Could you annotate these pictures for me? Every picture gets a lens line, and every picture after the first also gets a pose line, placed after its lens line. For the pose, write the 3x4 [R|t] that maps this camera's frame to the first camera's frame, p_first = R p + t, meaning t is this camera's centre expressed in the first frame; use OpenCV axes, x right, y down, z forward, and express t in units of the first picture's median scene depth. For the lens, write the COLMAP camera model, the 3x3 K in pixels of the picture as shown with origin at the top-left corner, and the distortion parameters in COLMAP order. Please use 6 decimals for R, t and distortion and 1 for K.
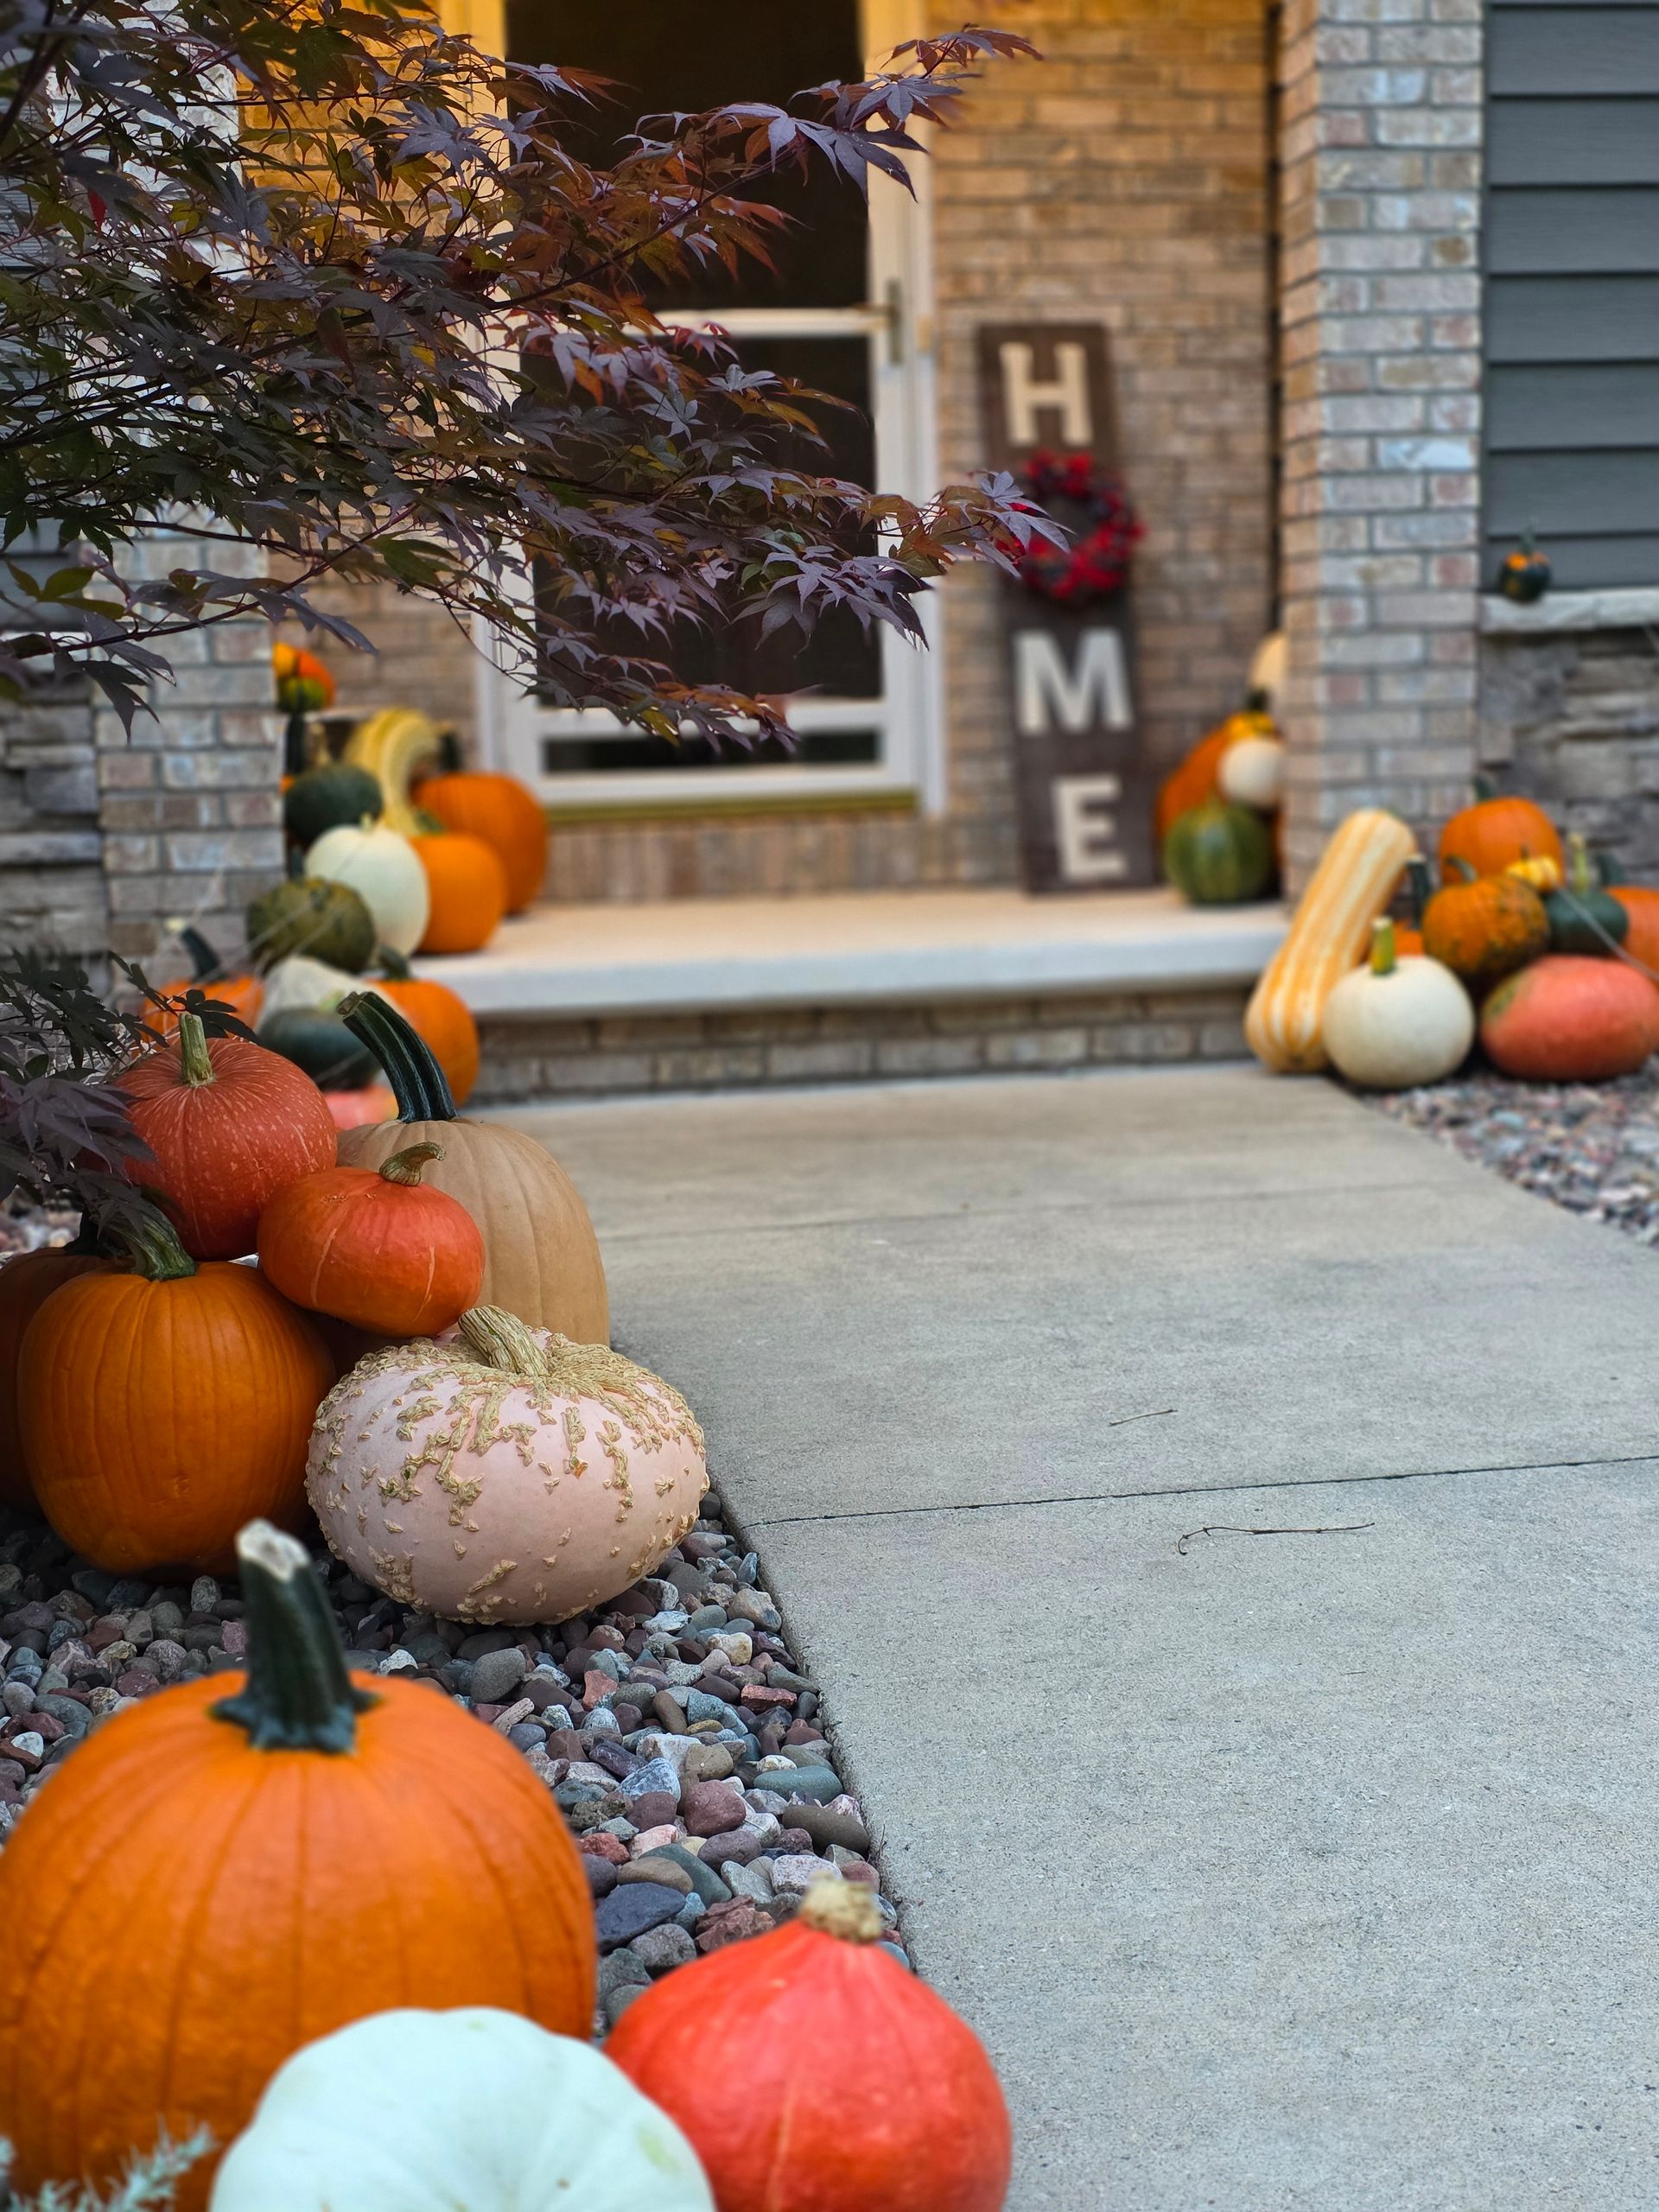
lens RADIAL K [[2945.0, 0, 817.8], [0, 2945.0, 1113.2], [0, 0, 1]] dist [0.178062, -0.464692]
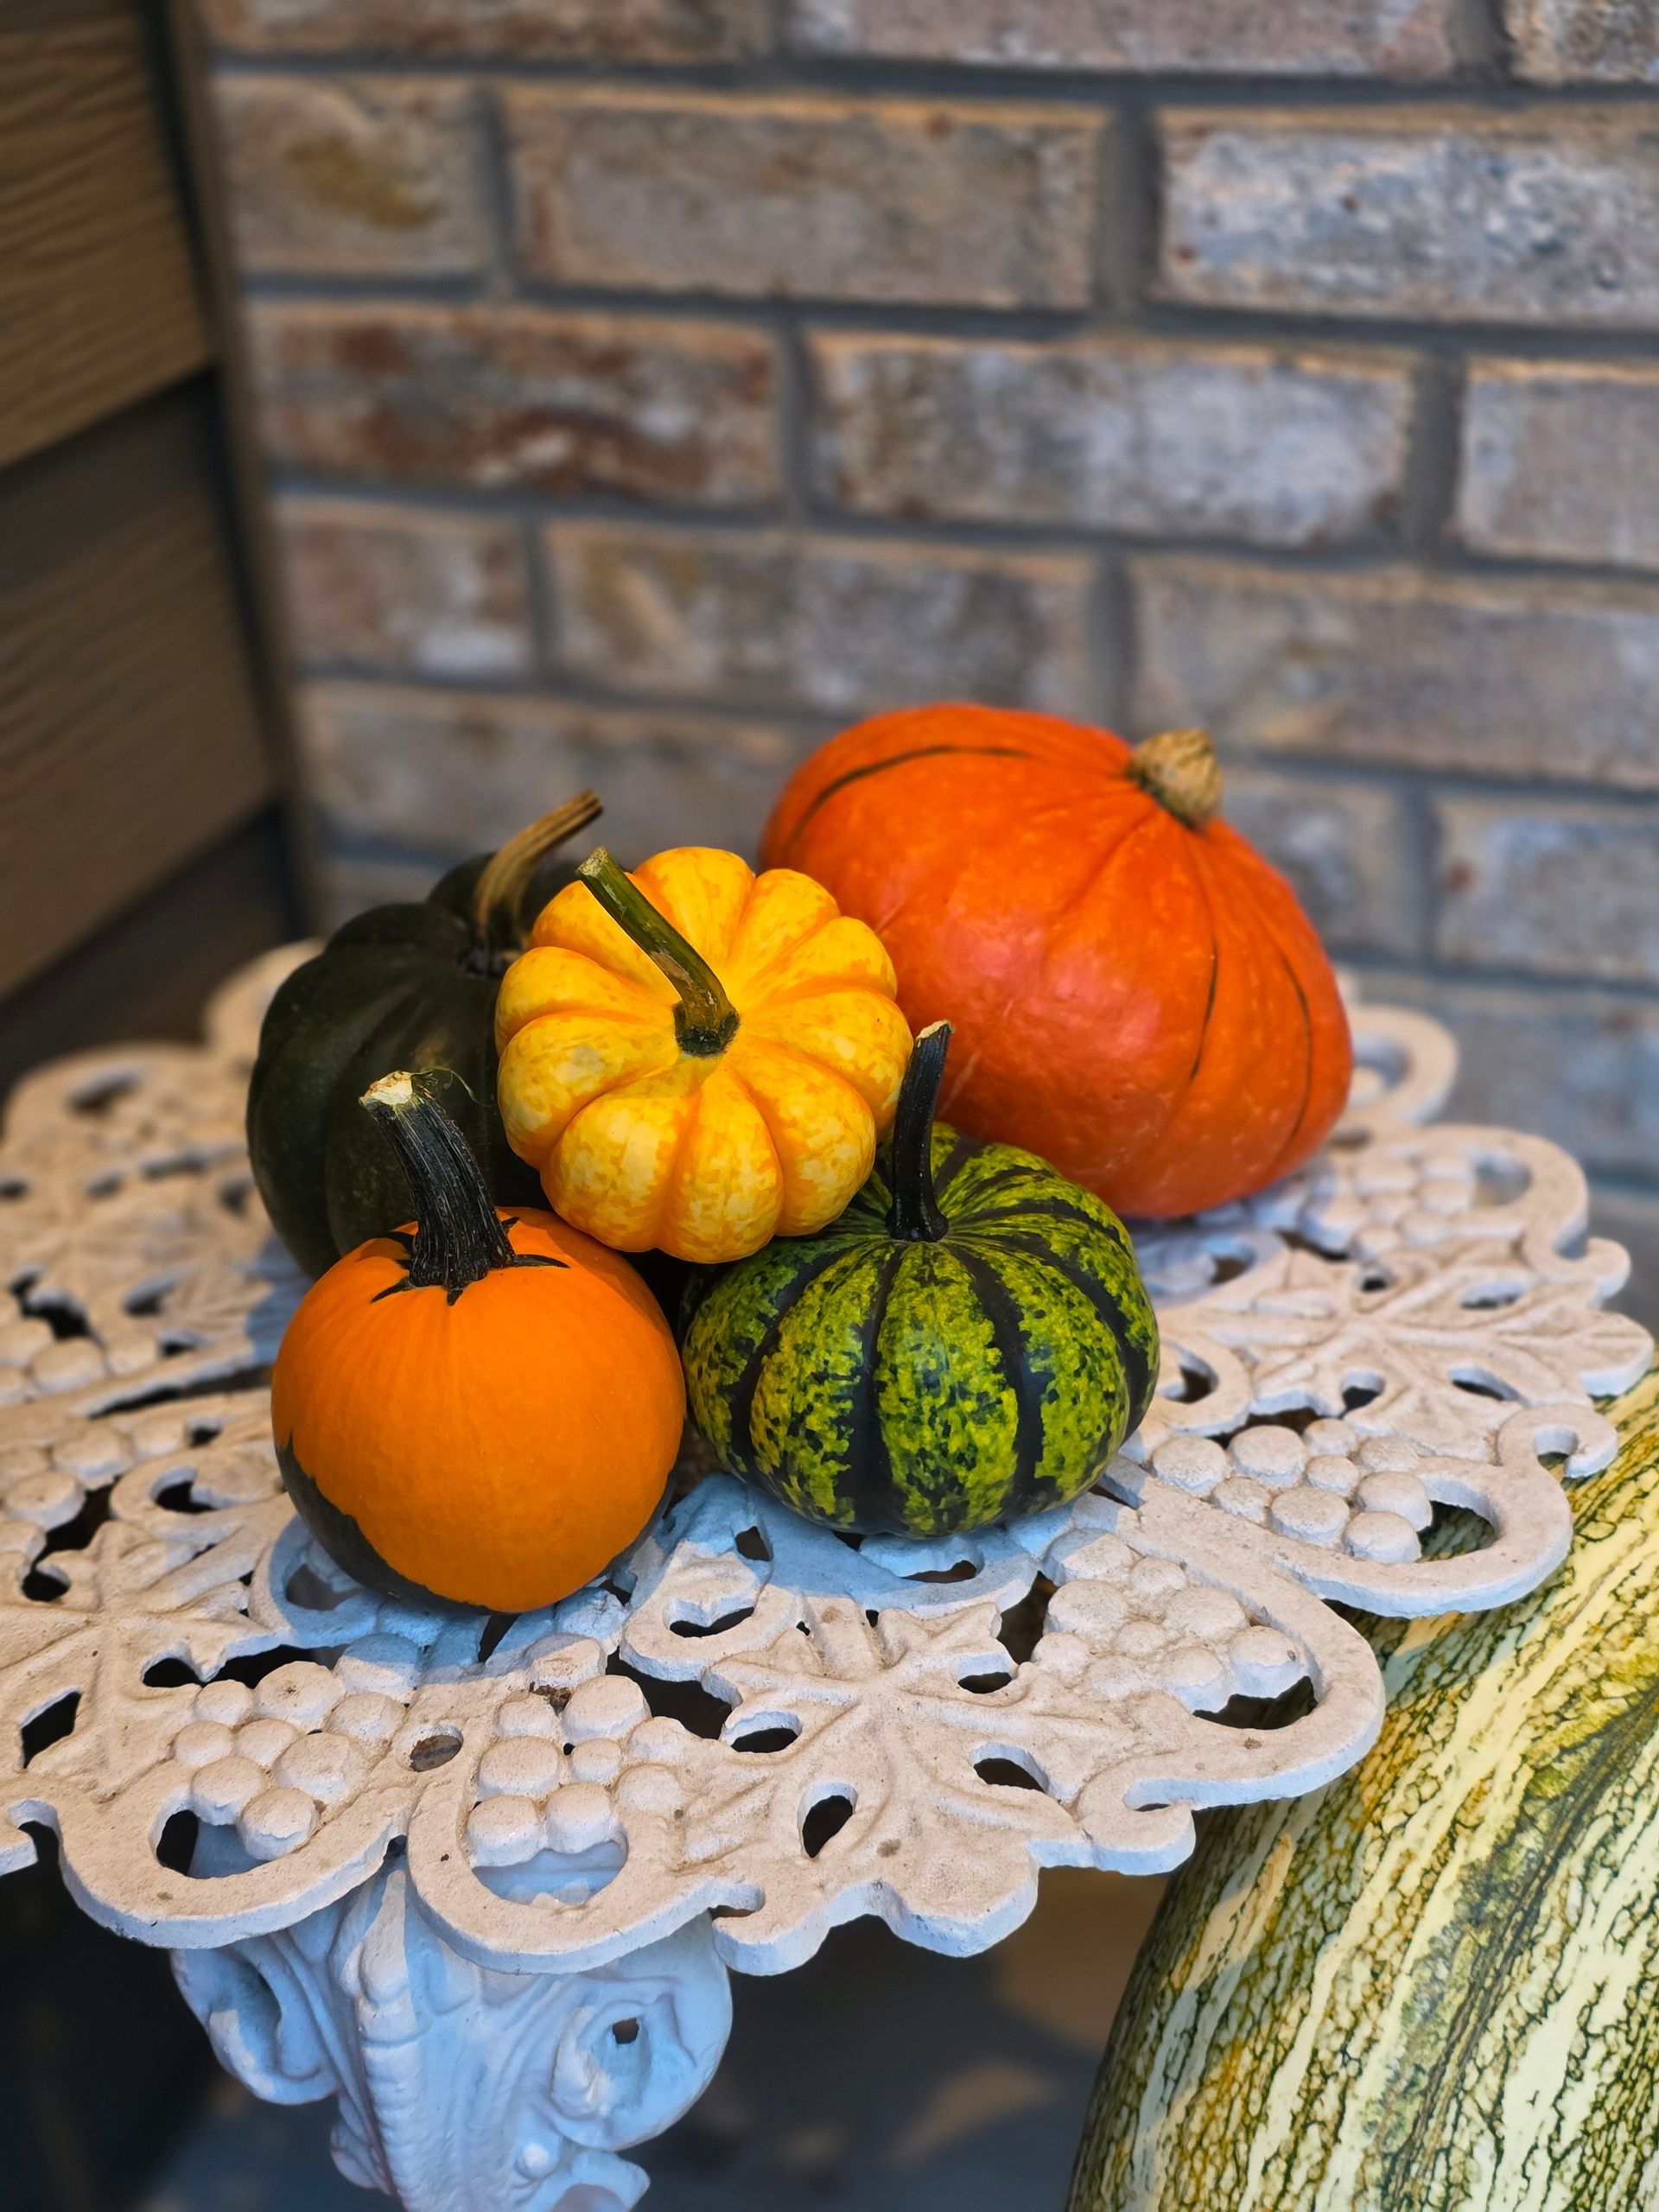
lens RADIAL K [[2945.0, 0, 817.8], [0, 2945.0, 1113.2], [0, 0, 1]] dist [0.178062, -0.464692]
pose [[0.861713, 0.244524, -0.444588, -0.141150], [-0.054200, 0.915562, 0.398507, -0.218631], [0.504493, -0.319302, 0.802205, 1.002320]]
